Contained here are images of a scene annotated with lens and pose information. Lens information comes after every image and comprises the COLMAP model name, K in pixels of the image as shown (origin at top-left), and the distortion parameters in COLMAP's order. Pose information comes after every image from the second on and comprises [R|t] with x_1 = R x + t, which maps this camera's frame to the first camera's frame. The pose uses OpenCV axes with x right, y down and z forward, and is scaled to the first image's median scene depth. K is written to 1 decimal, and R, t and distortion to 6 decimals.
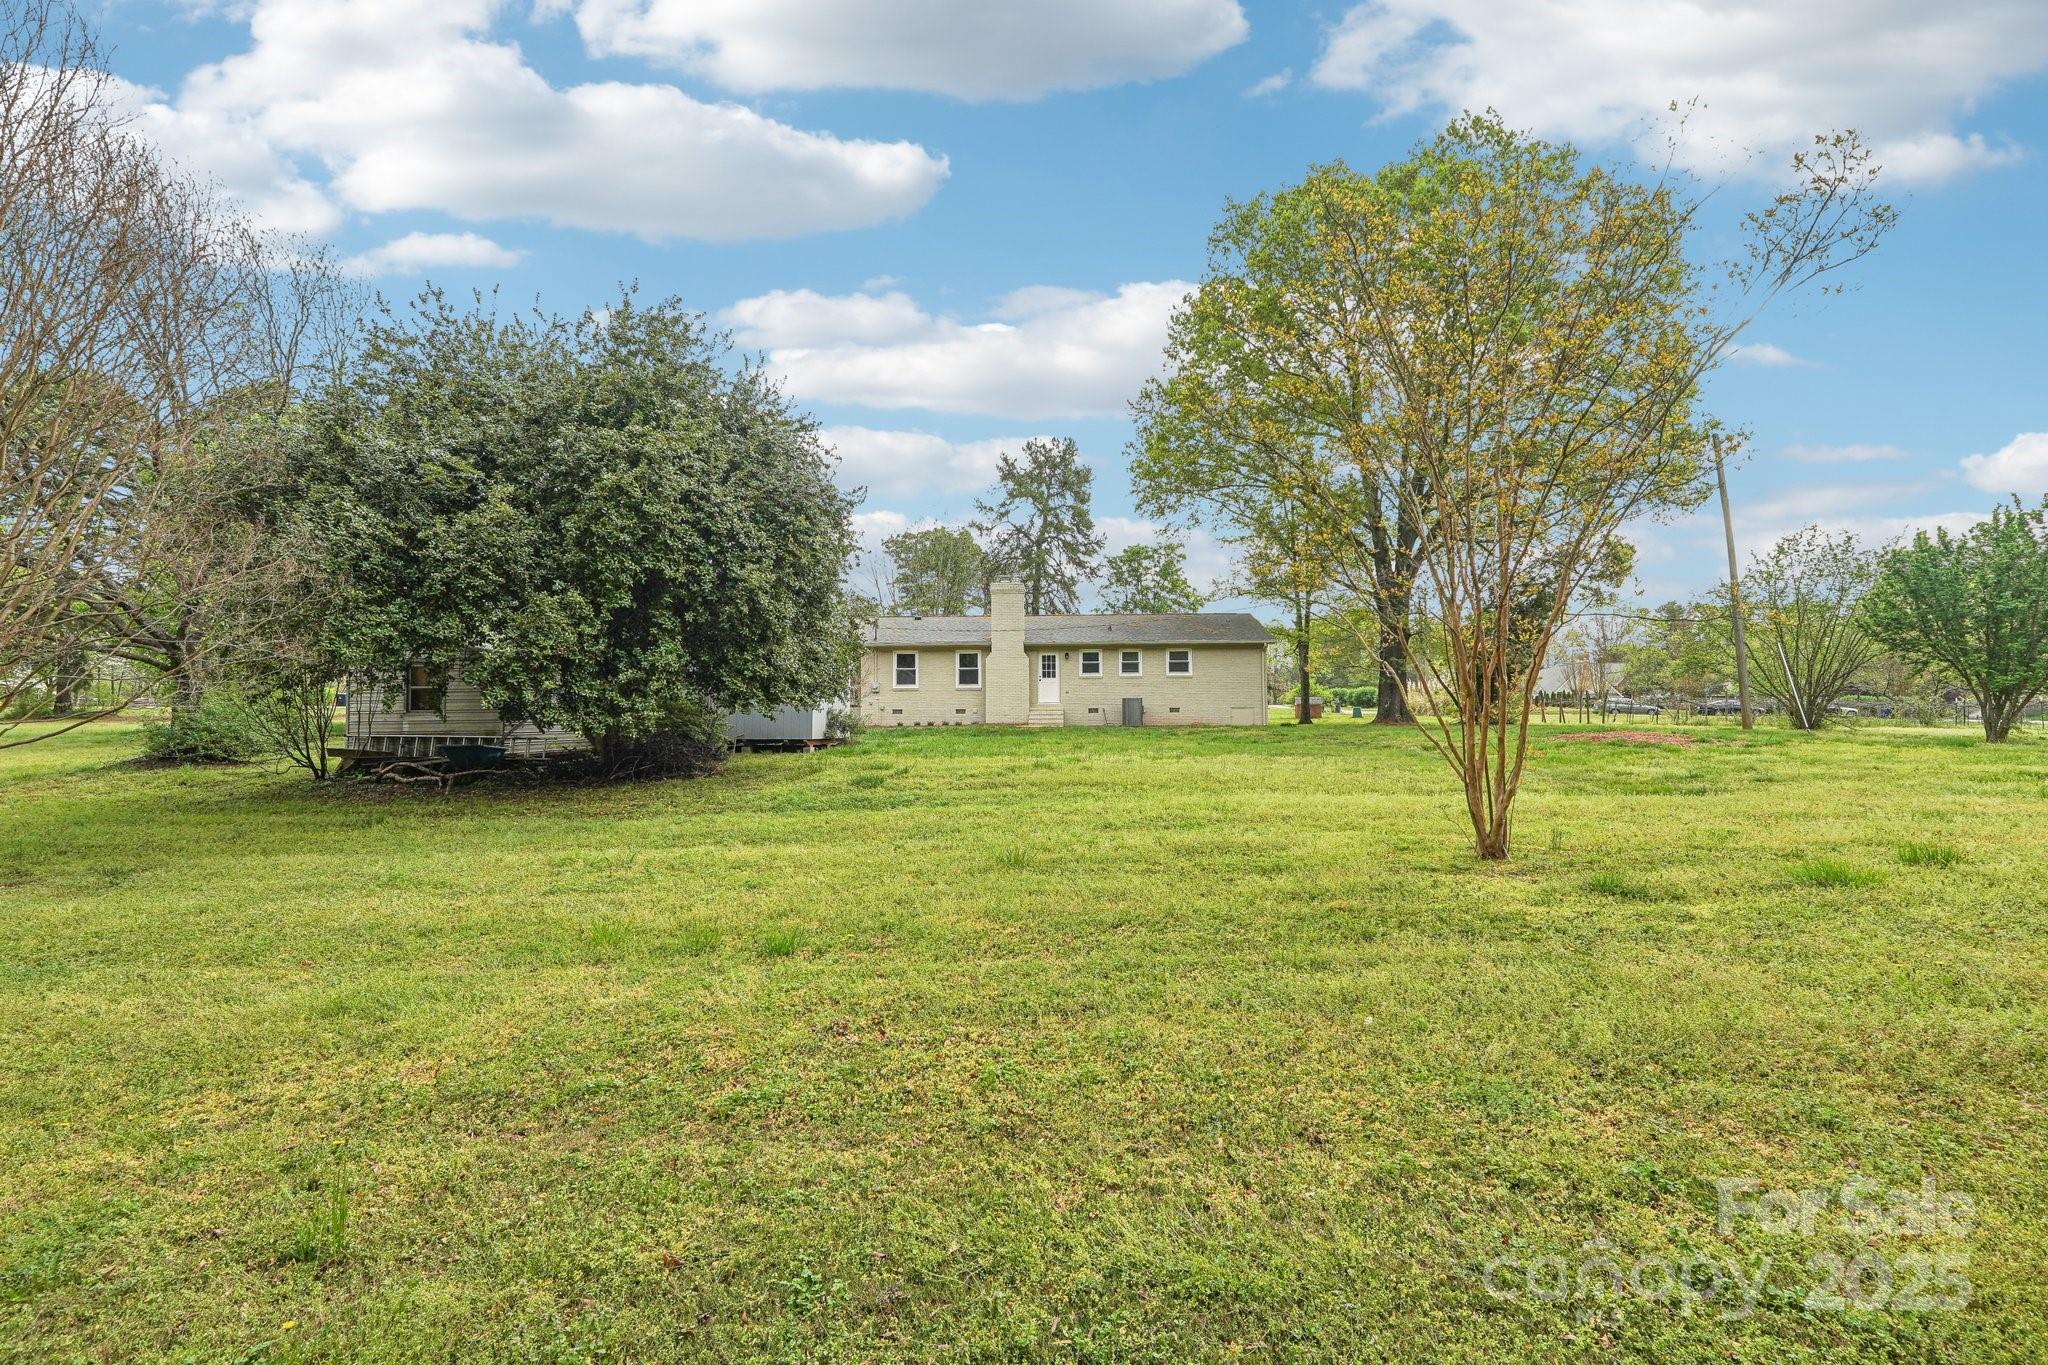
lens RADIAL K [[869.1, 0, 1024.0], [0, 869.1, 682.5], [0, 0, 1]] dist [-0.000191, 0.000000]
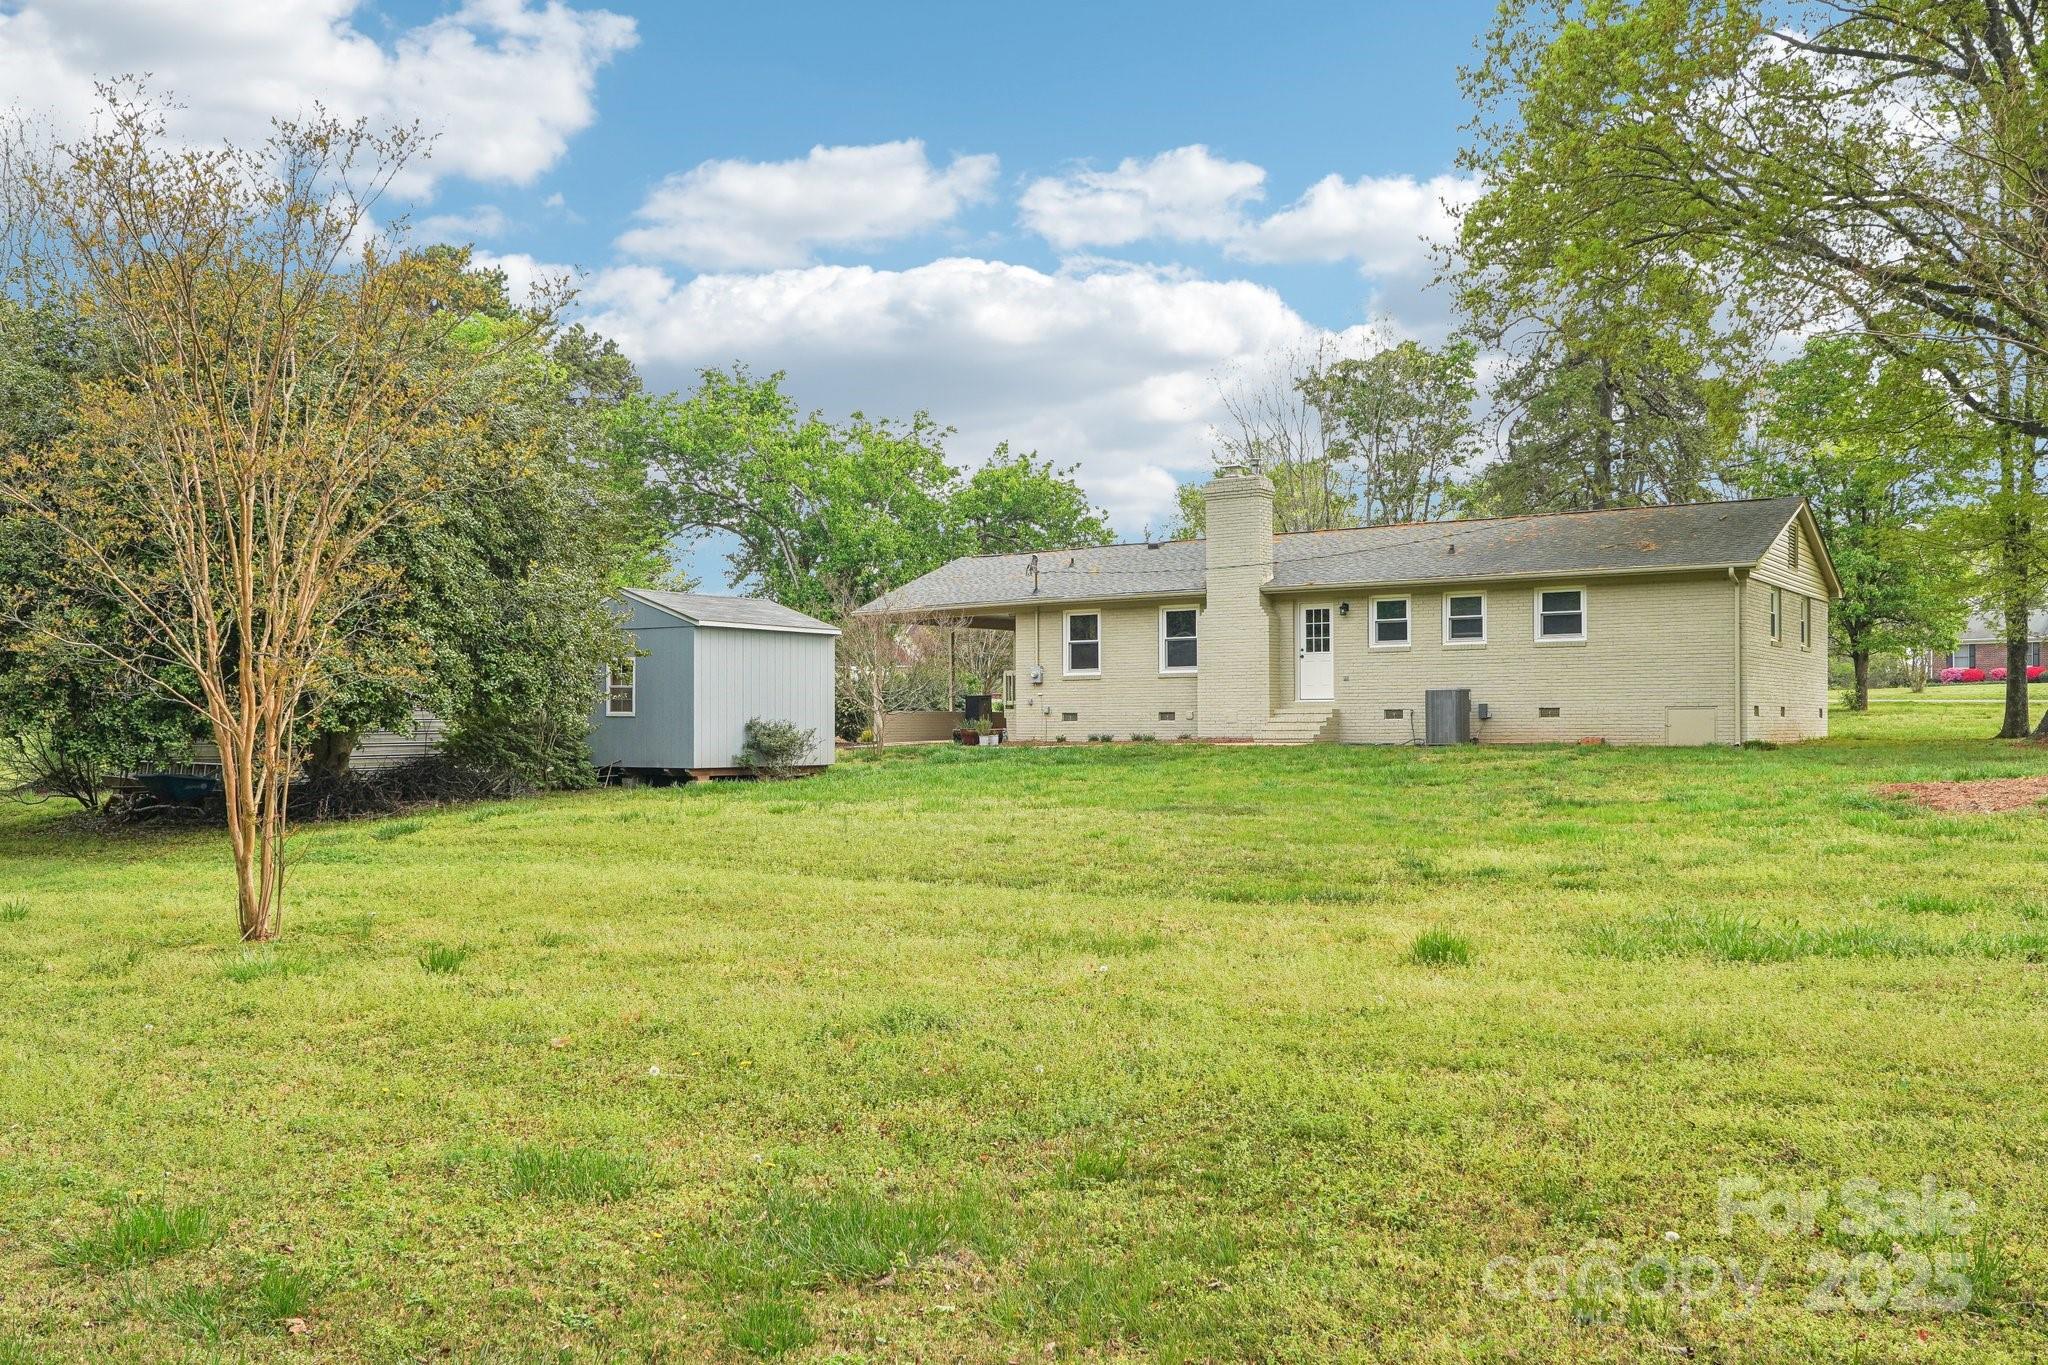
lens RADIAL K [[1856.6, 0, 1025.9], [0, 1856.6, 741.0], [0, 0, 1]] dist [0.017869, 0.017301]
pose [[0.847671, 0.004068, -0.530507, 0.479171], [0.027706, 0.998267, 0.051926, -0.014897], [0.529799, -0.058714, 0.846088, -0.055408]]
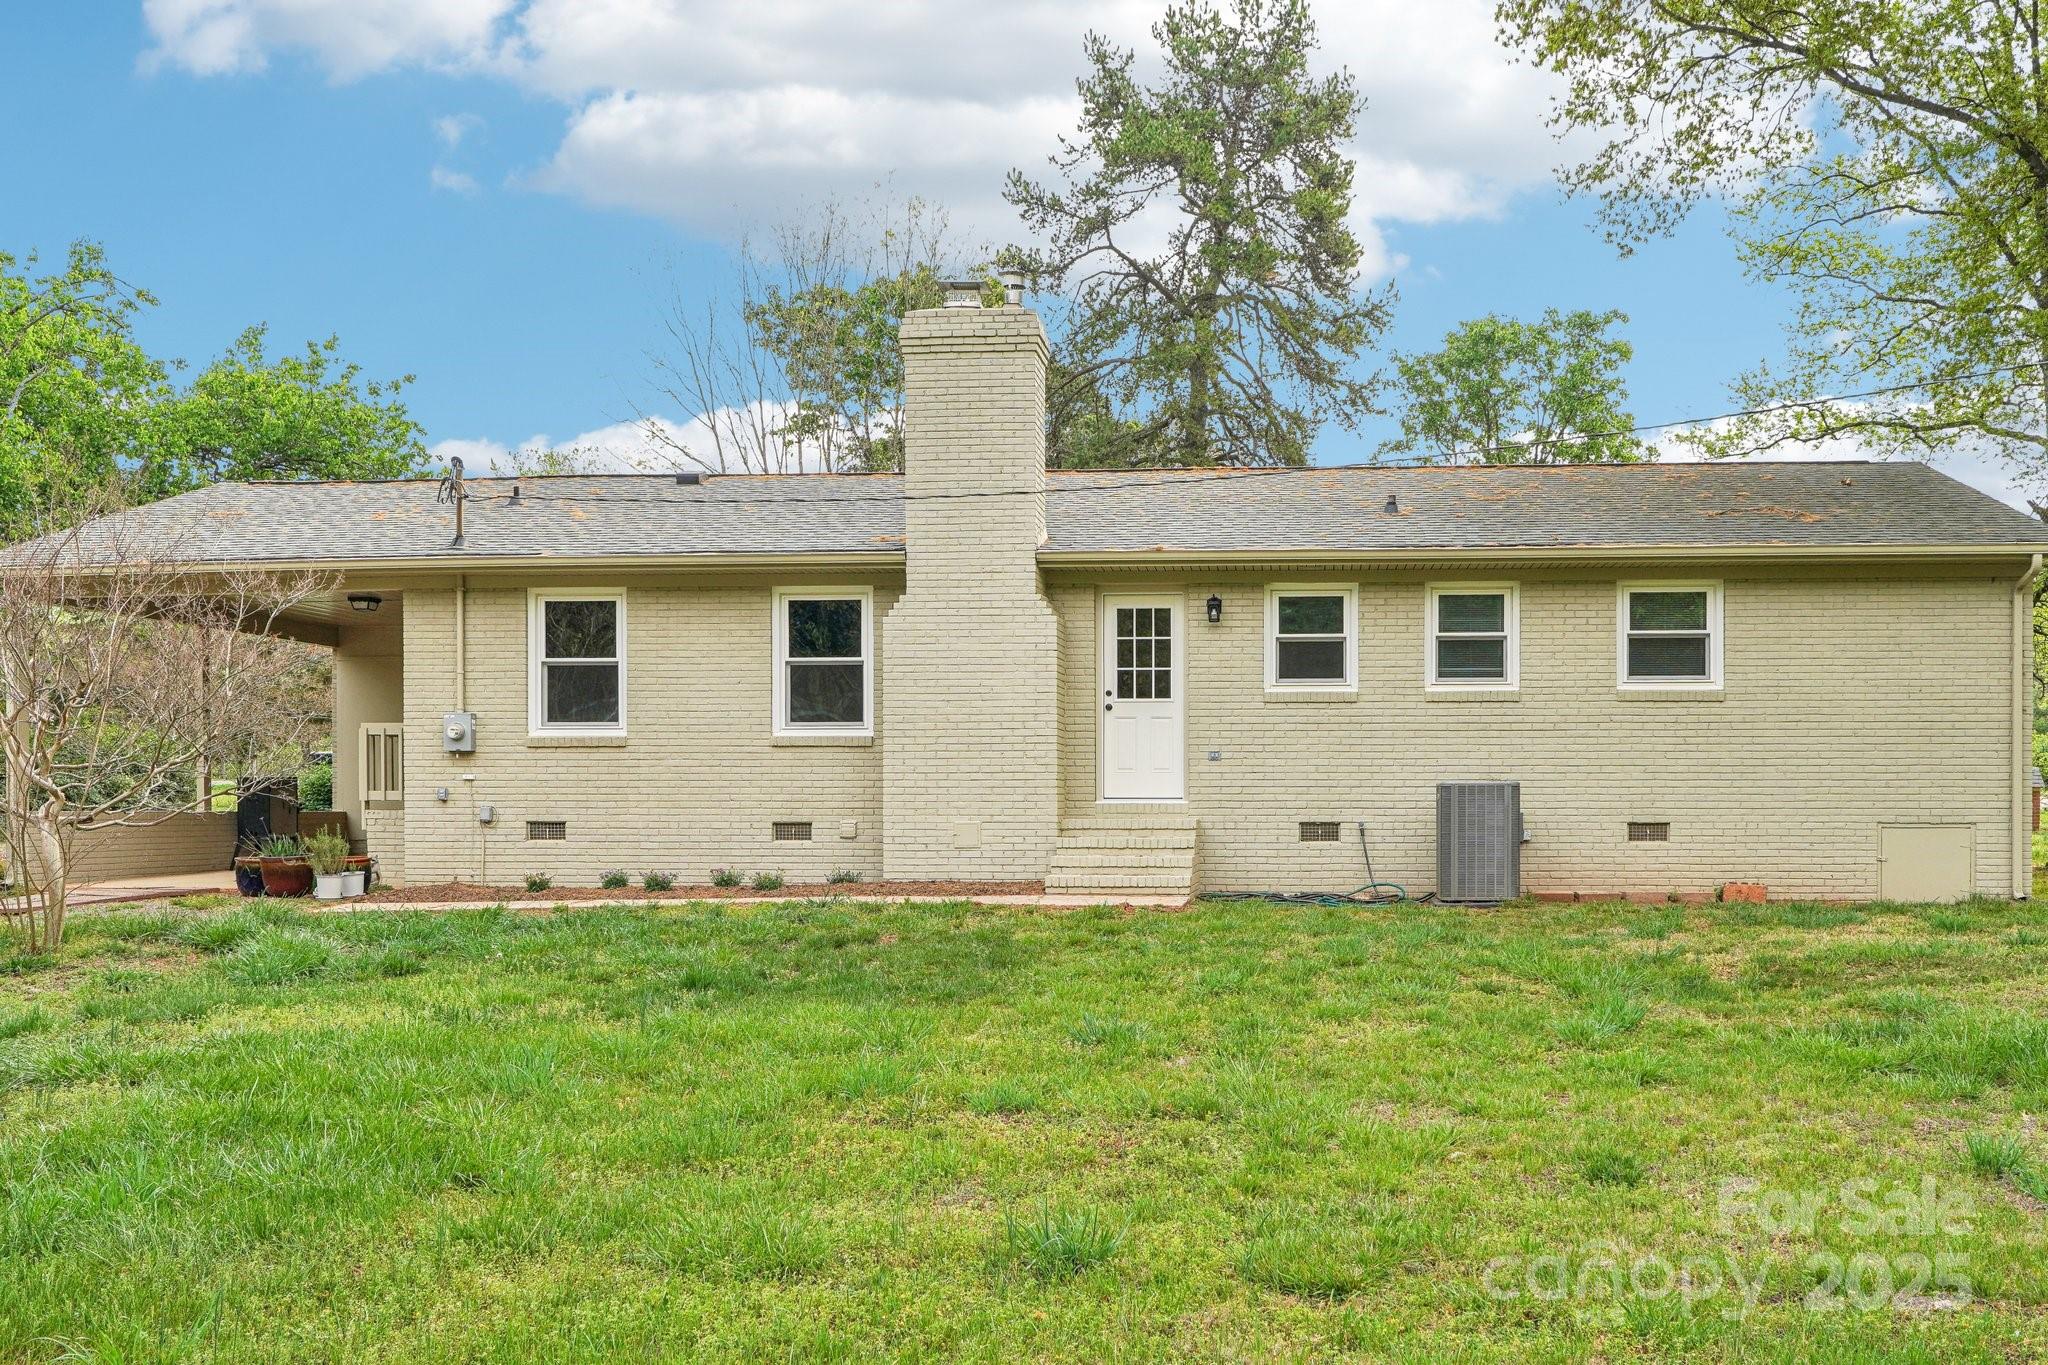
lens RADIAL K [[1773.9, 0, 1170.0], [0, 1773.9, 829.6], [0, 0, 1]] dist [0.002404, 0.002554]
pose [[0.999281, 0.006207, -0.037416, 0.055706], [-0.003887, 0.998083, 0.061768, 0.000772], [0.037728, -0.061578, 0.997389, 0.487149]]
